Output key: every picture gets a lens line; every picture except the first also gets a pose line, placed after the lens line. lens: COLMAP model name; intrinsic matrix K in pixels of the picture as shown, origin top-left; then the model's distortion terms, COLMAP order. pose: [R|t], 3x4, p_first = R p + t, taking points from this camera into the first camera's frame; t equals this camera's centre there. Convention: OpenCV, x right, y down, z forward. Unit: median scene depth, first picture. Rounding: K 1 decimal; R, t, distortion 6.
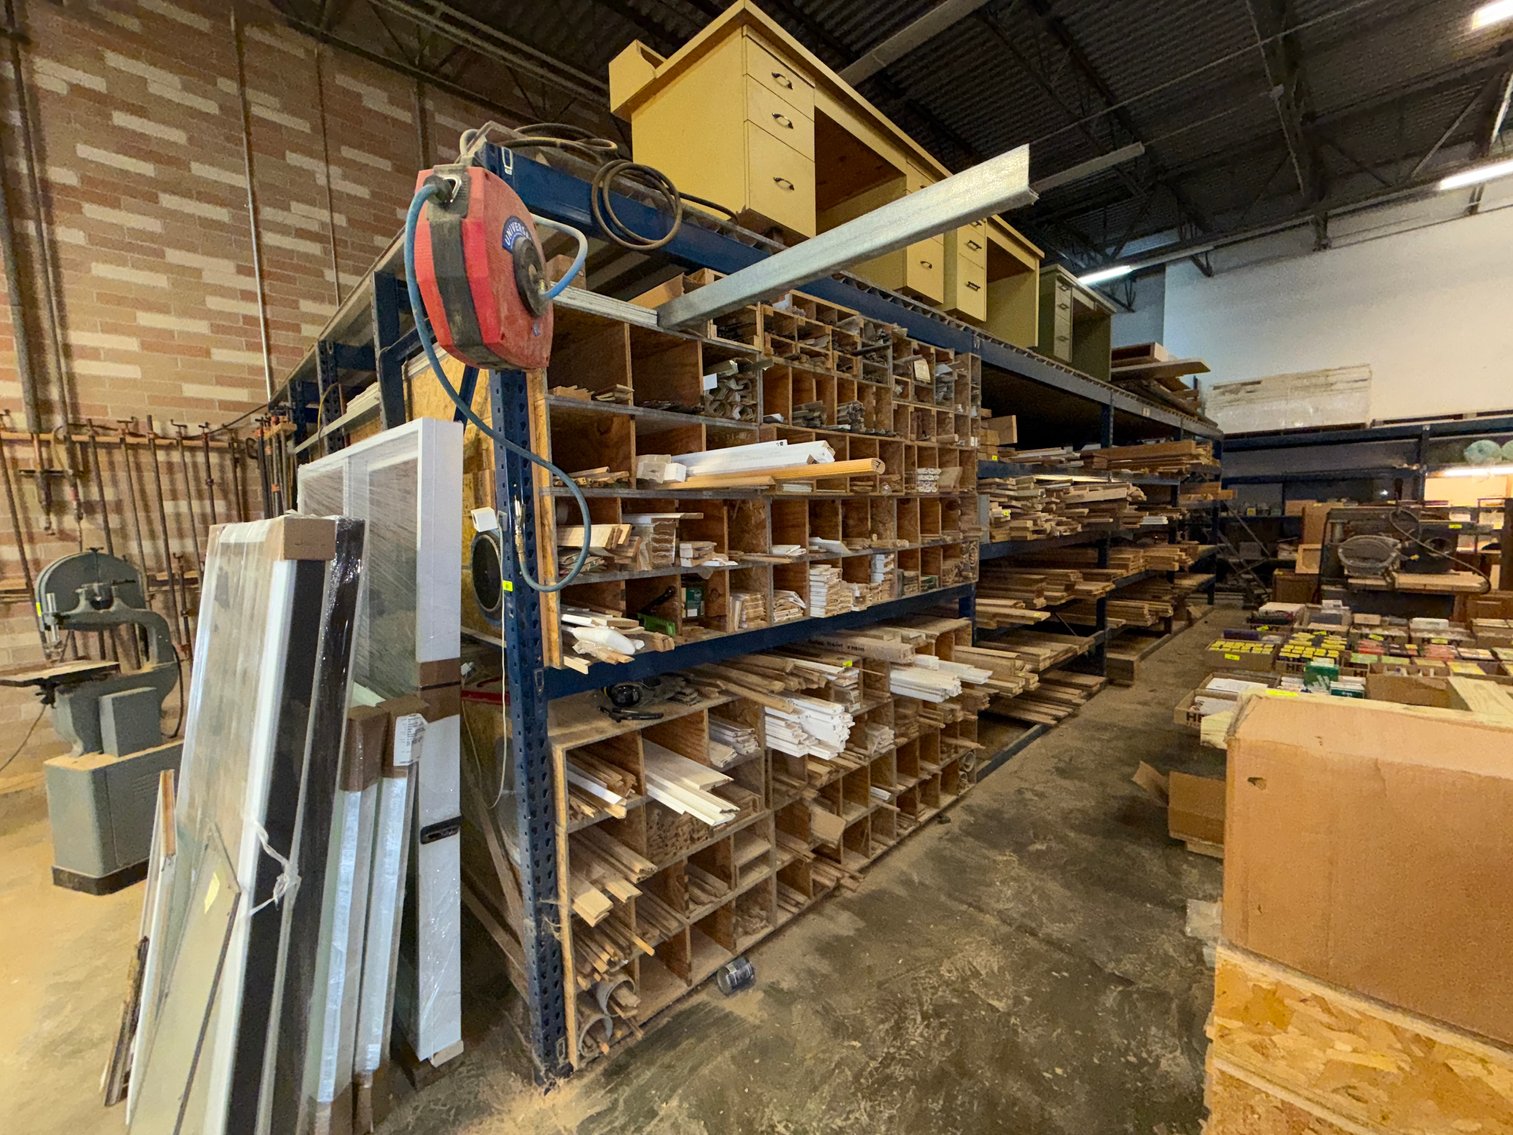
lens RADIAL K [[605.5, 0, 756.5], [0, 605.5, 554.6], [0, 0, 1]] dist [-0.002499, -0.000301]
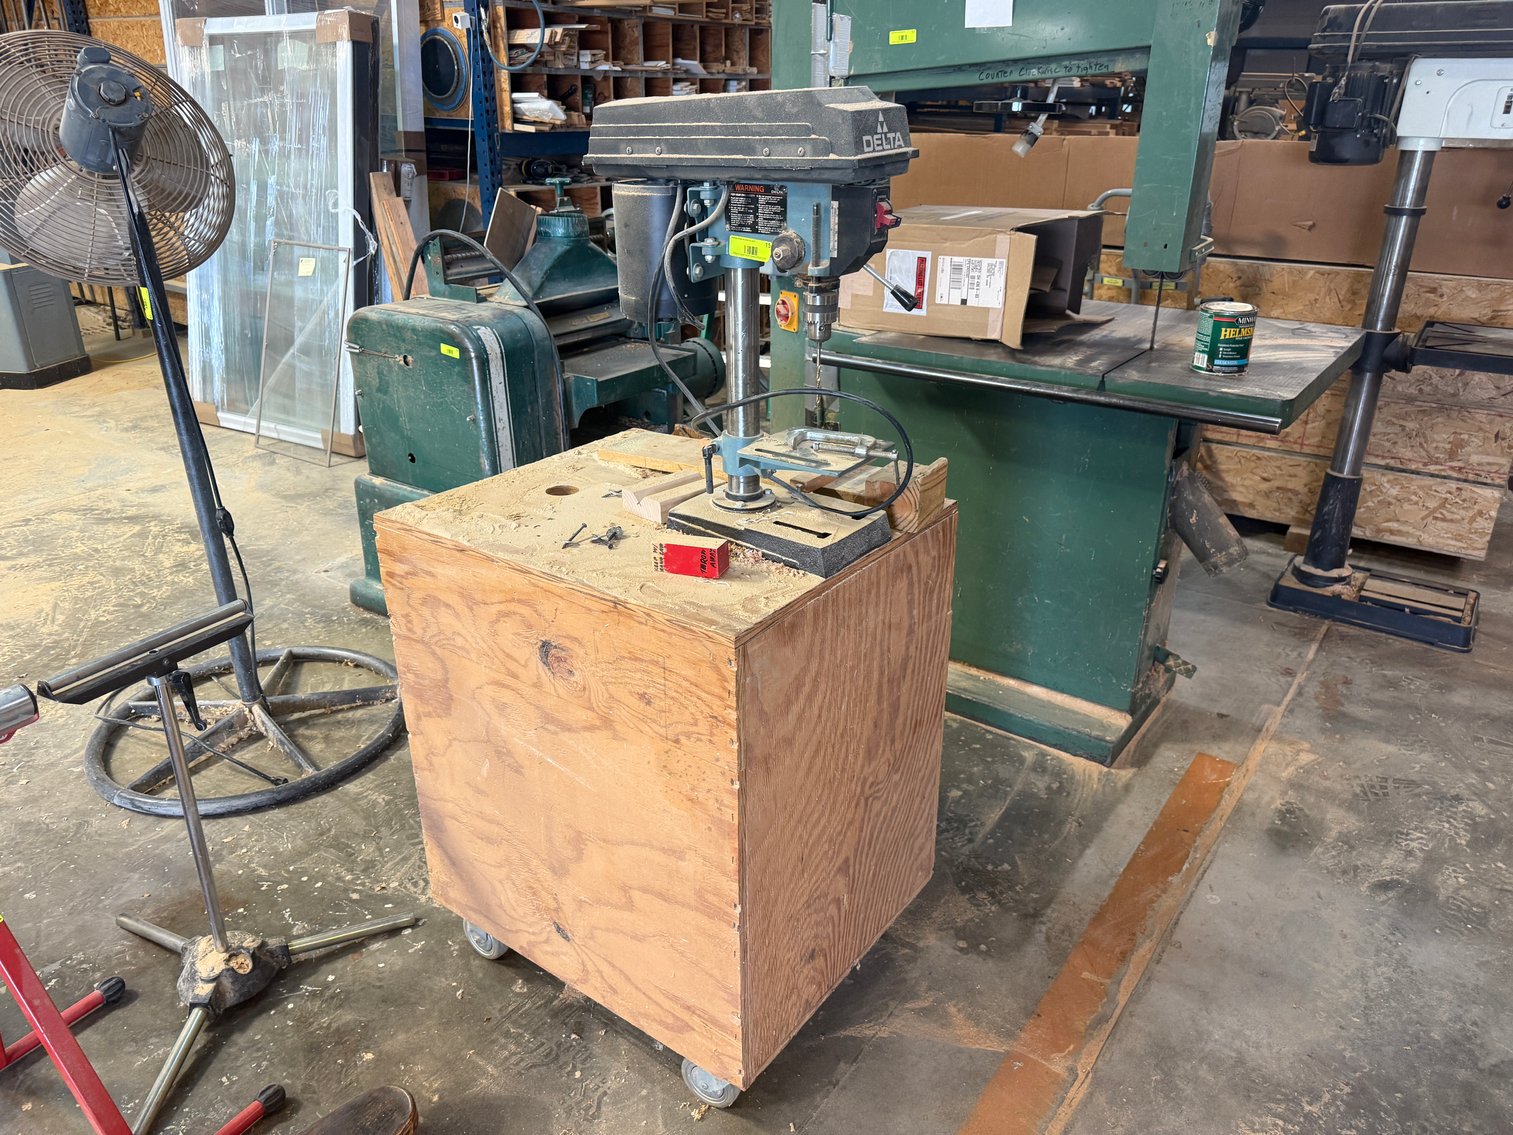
lens RADIAL K [[1077.1, 0, 767.5], [0, 1077.1, 574.7], [0, 0, 1]] dist [0.057904, -0.078622]
pose [[0.983313, -0.037664, 0.177978, -0.189751], [-0.026382, 0.938469, 0.344355, 0.234132], [-0.179997, -0.343305, 0.921815, -1.738579]]
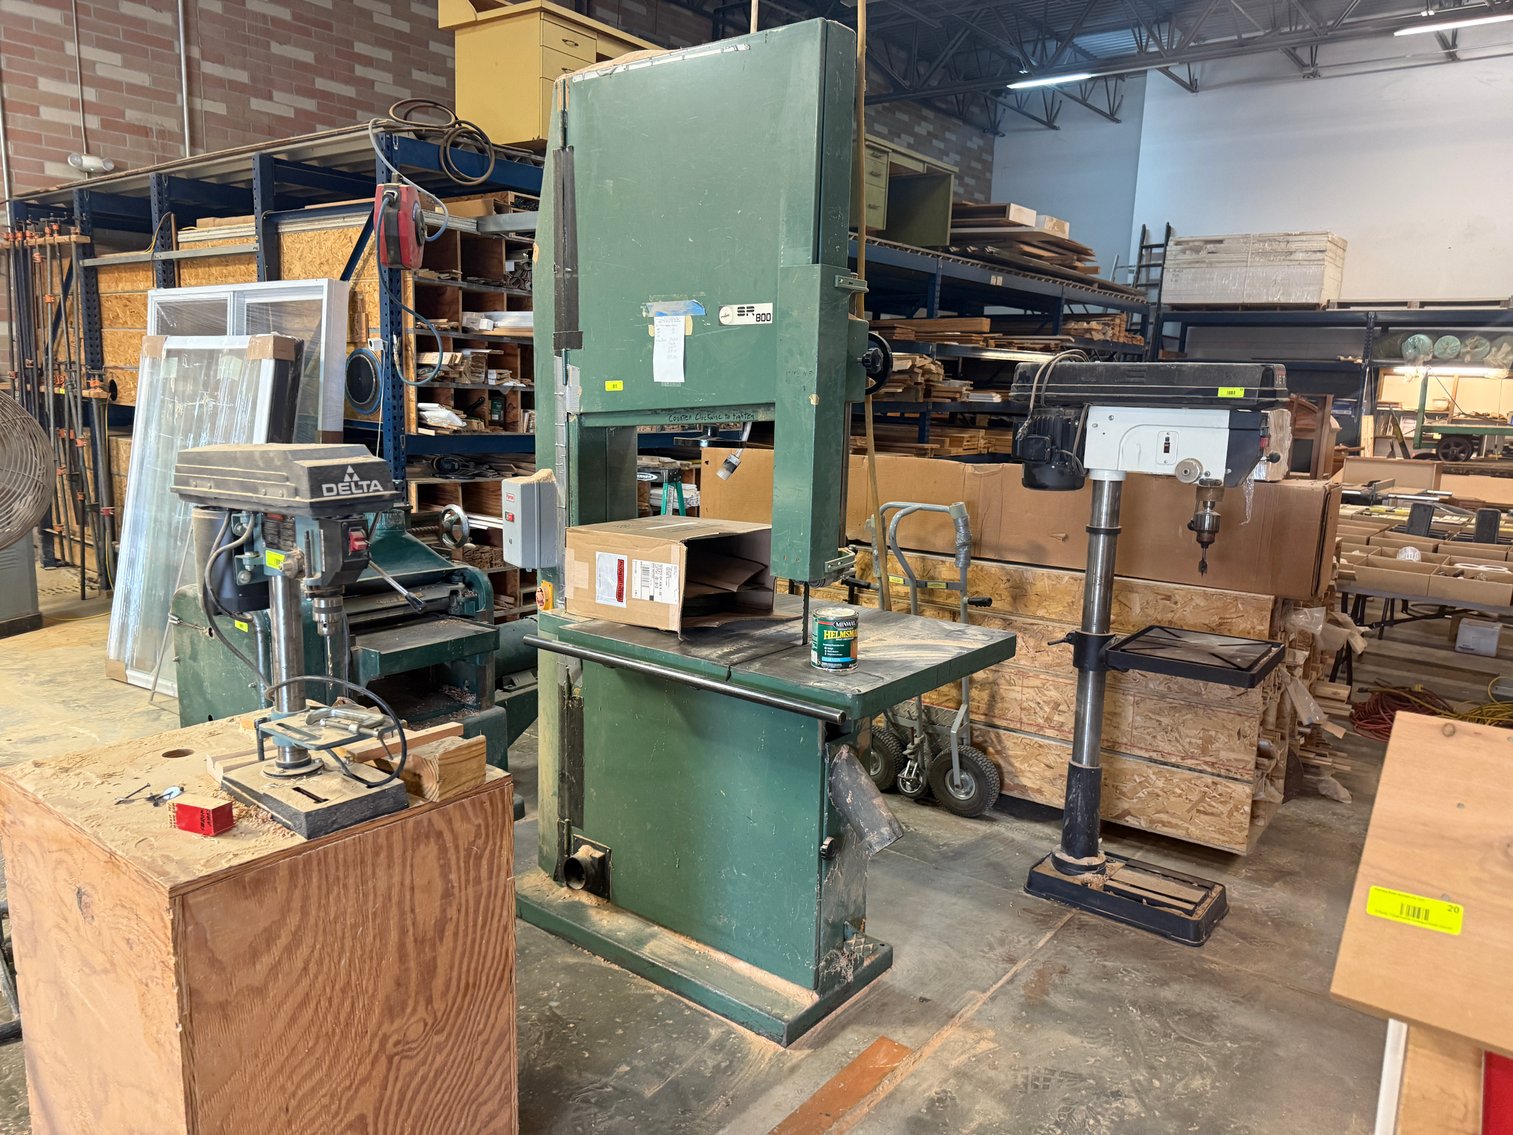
lens RADIAL K [[1077.1, 0, 771.7], [0, 1077.1, 567.7], [0, 0, 1]] dist [0.057904, -0.078622]
pose [[0.987561, 0.037716, 0.152646, 0.191809], [-0.053255, 0.993659, 0.099027, 0.175331], [-0.147943, -0.105924, 0.983307, -1.931276]]
